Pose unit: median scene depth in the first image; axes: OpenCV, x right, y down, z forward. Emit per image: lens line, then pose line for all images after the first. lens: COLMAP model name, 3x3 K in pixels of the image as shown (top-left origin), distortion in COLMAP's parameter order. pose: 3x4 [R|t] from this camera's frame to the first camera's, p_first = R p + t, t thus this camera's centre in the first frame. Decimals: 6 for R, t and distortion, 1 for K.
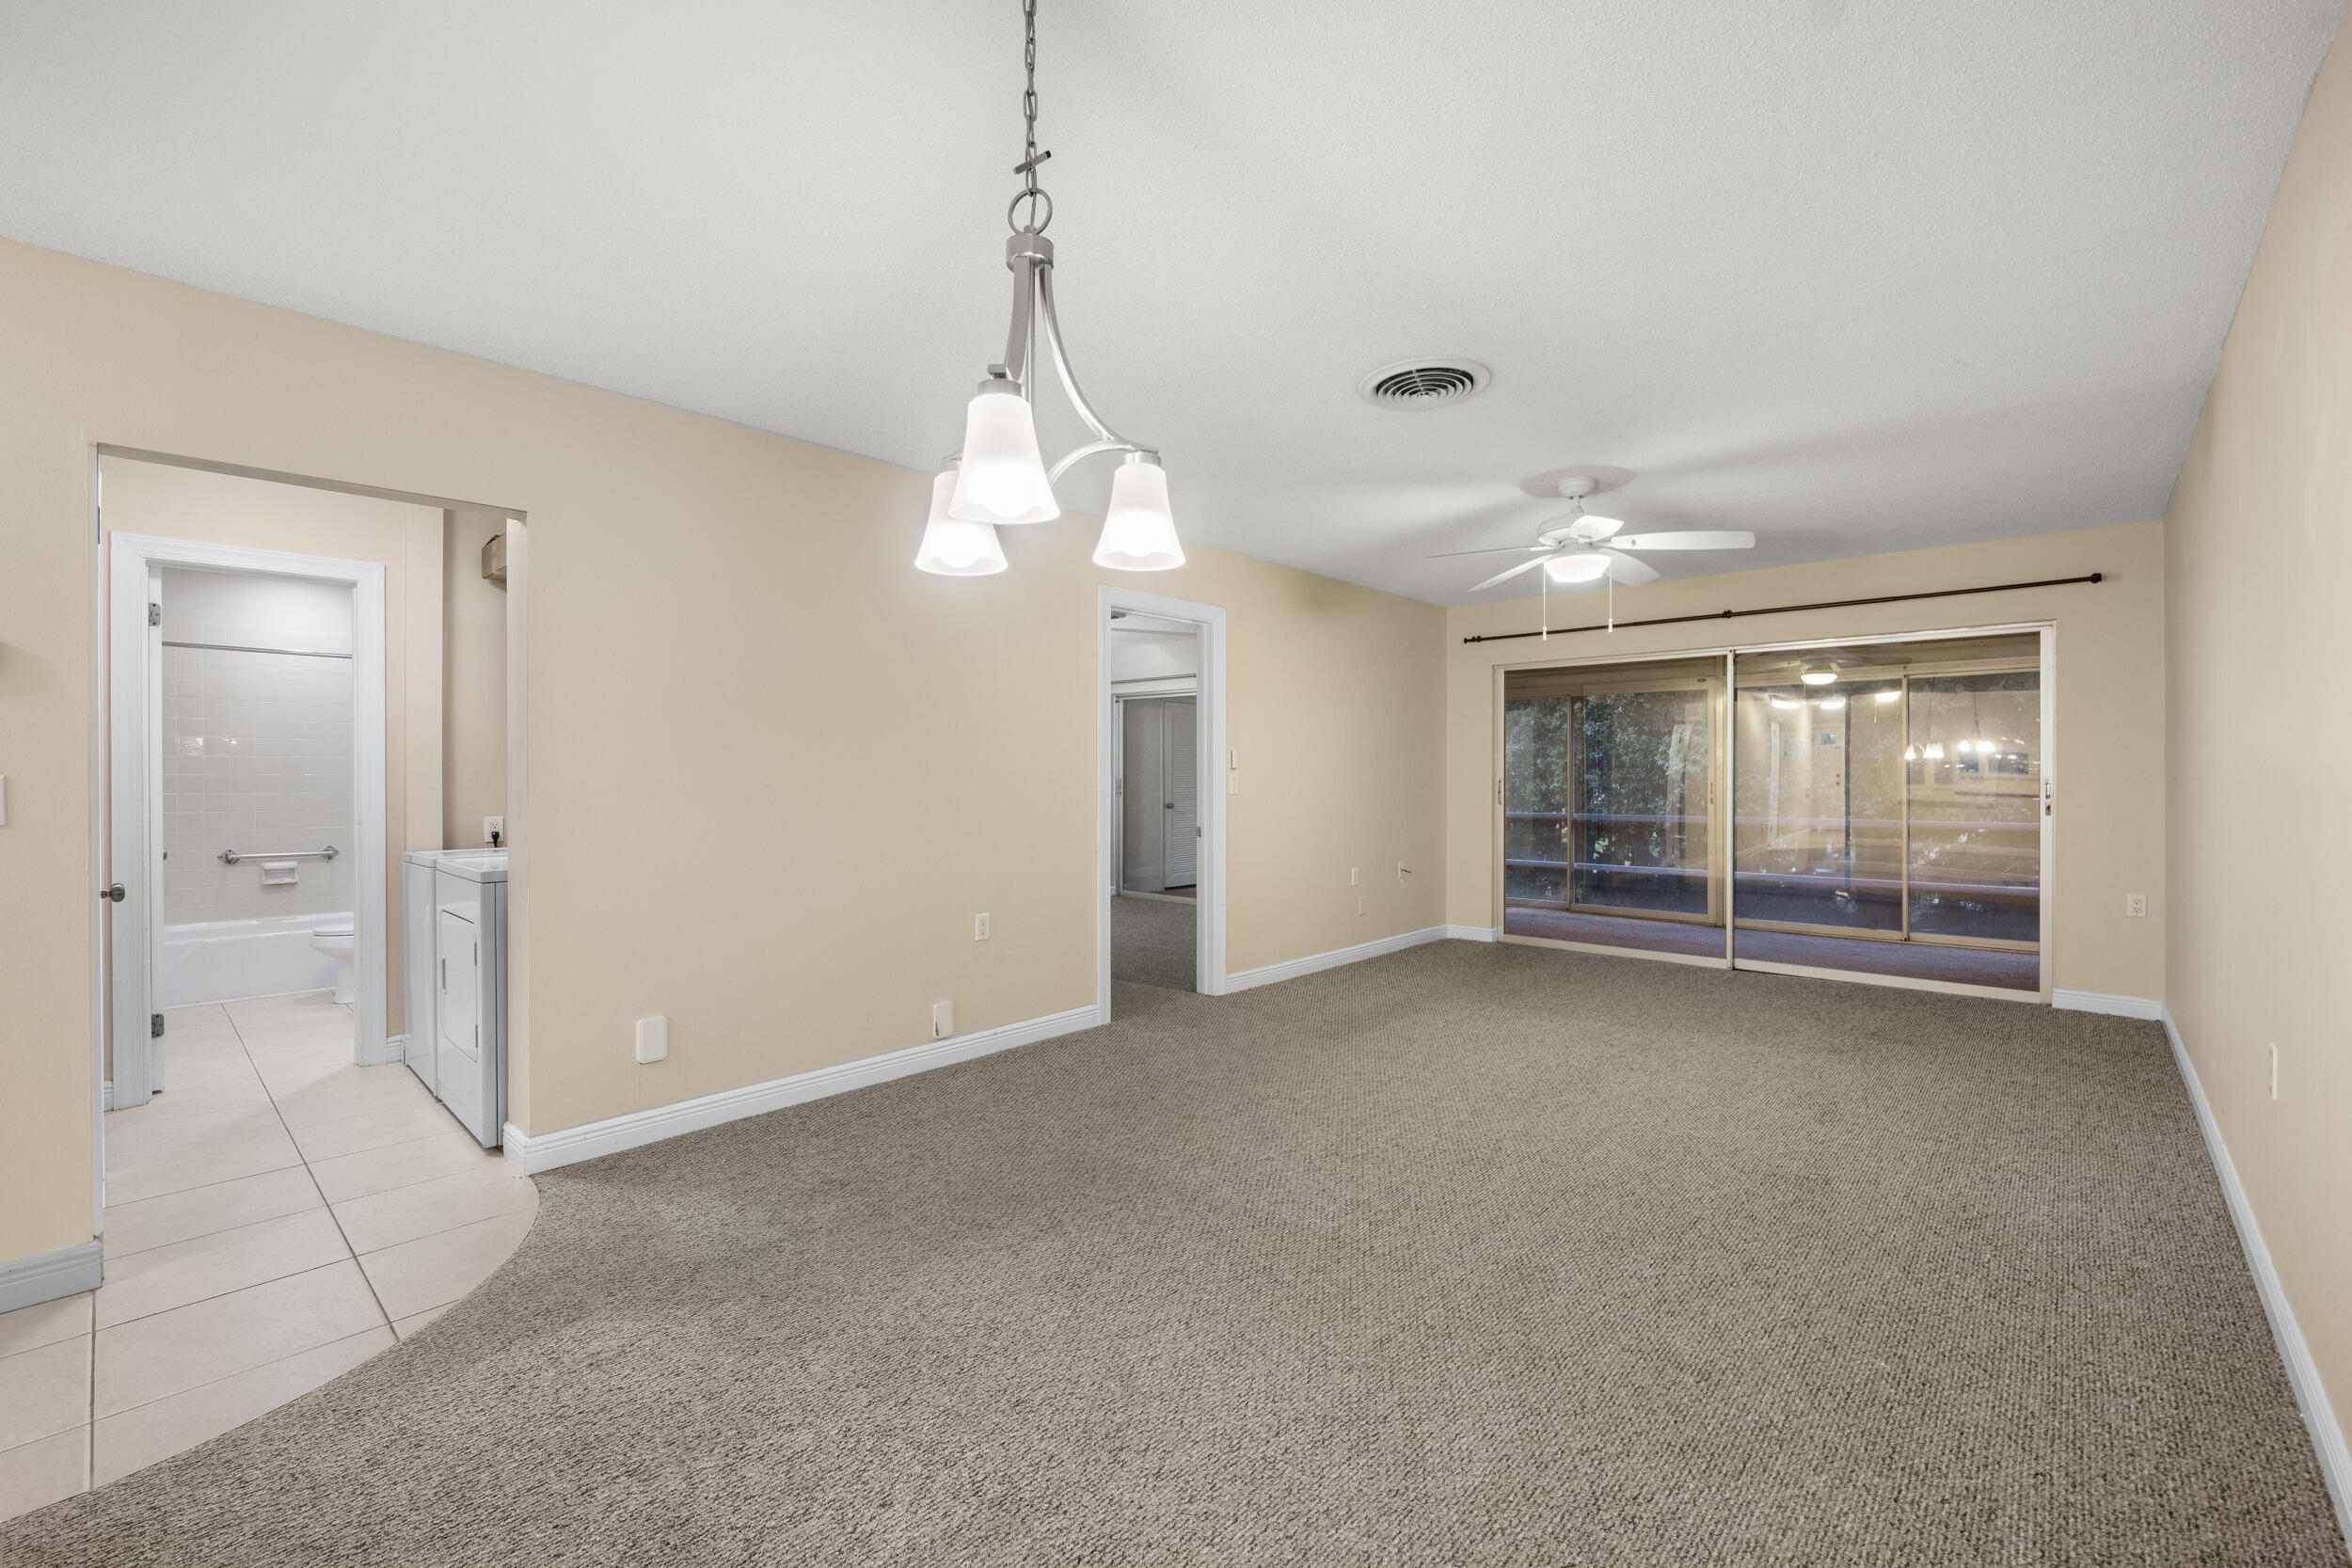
lens RADIAL K [[1006.9, 0, 1201.8], [0, 1006.9, 774.4], [0, 0, 1]] dist [0.002638, -0.000102]
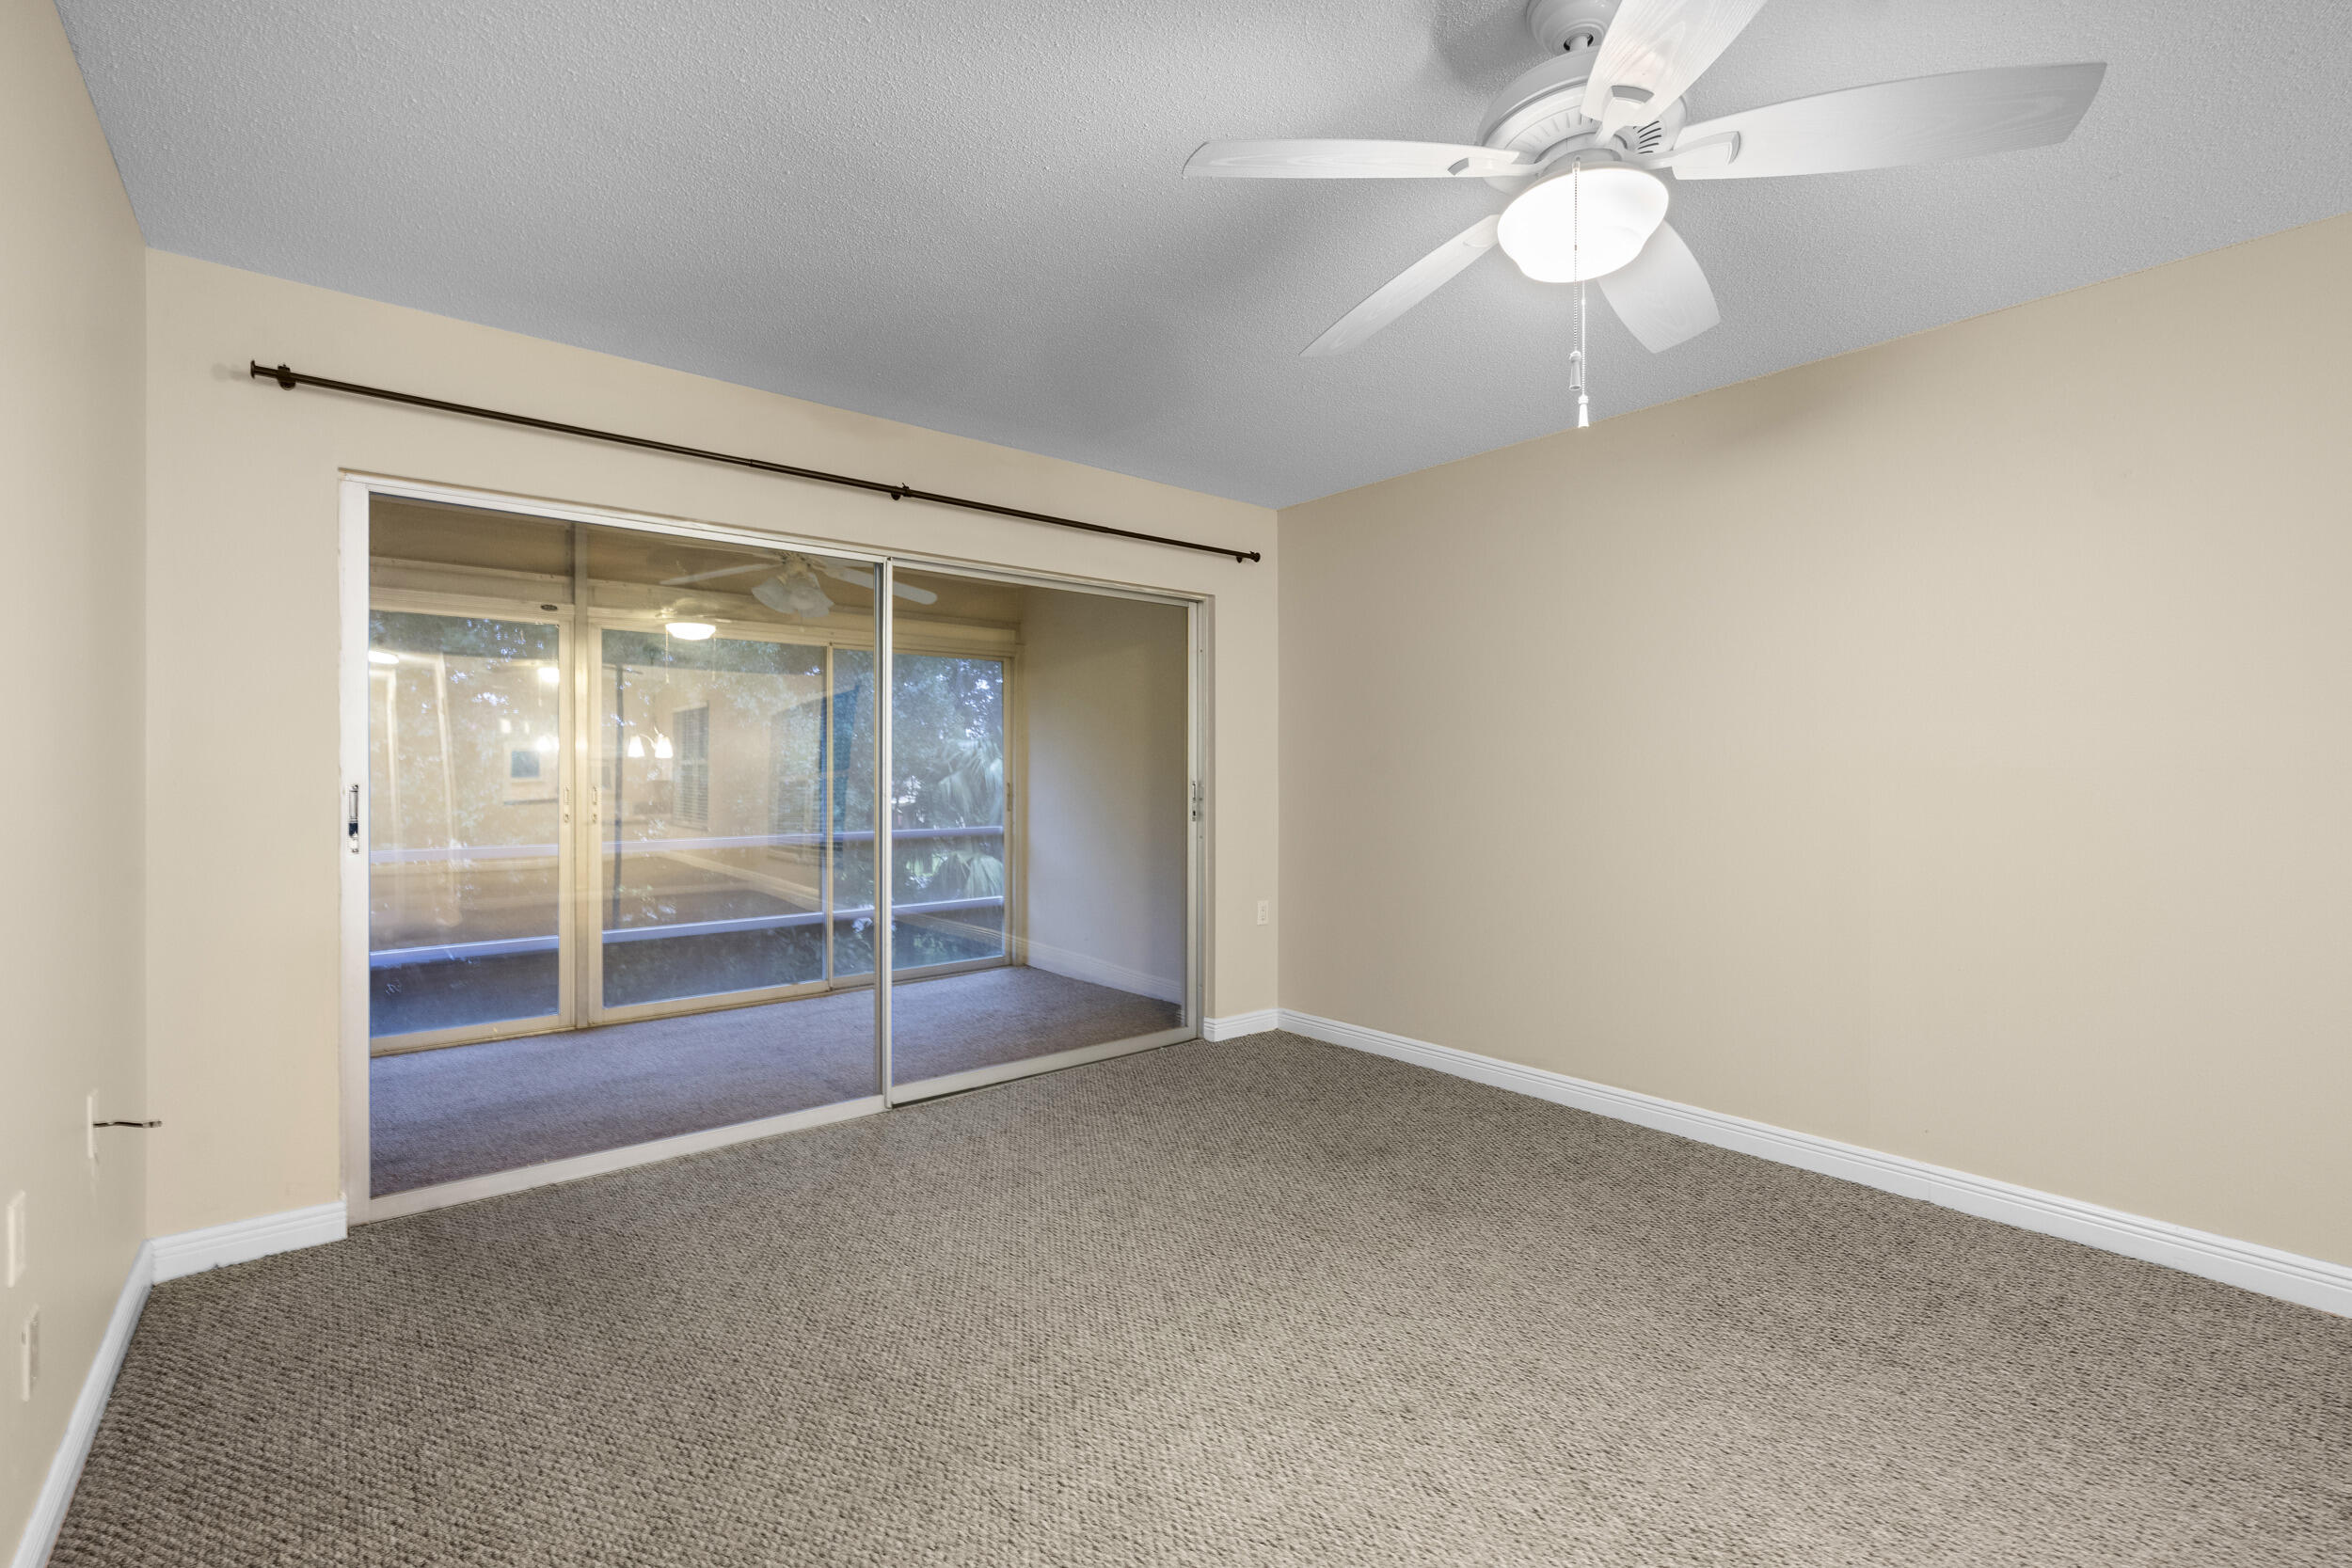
lens RADIAL K [[1006.9, 0, 1165.7], [0, 1006.9, 782.3], [0, 0, 1]] dist [0.002638, -0.000102]
pose [[0.170258, -0.006242, 0.985380, -0.016891], [-0.000370, 0.999979, 0.006399, 0.001843], [-0.985399, -0.001454, 0.170252, 0.664680]]
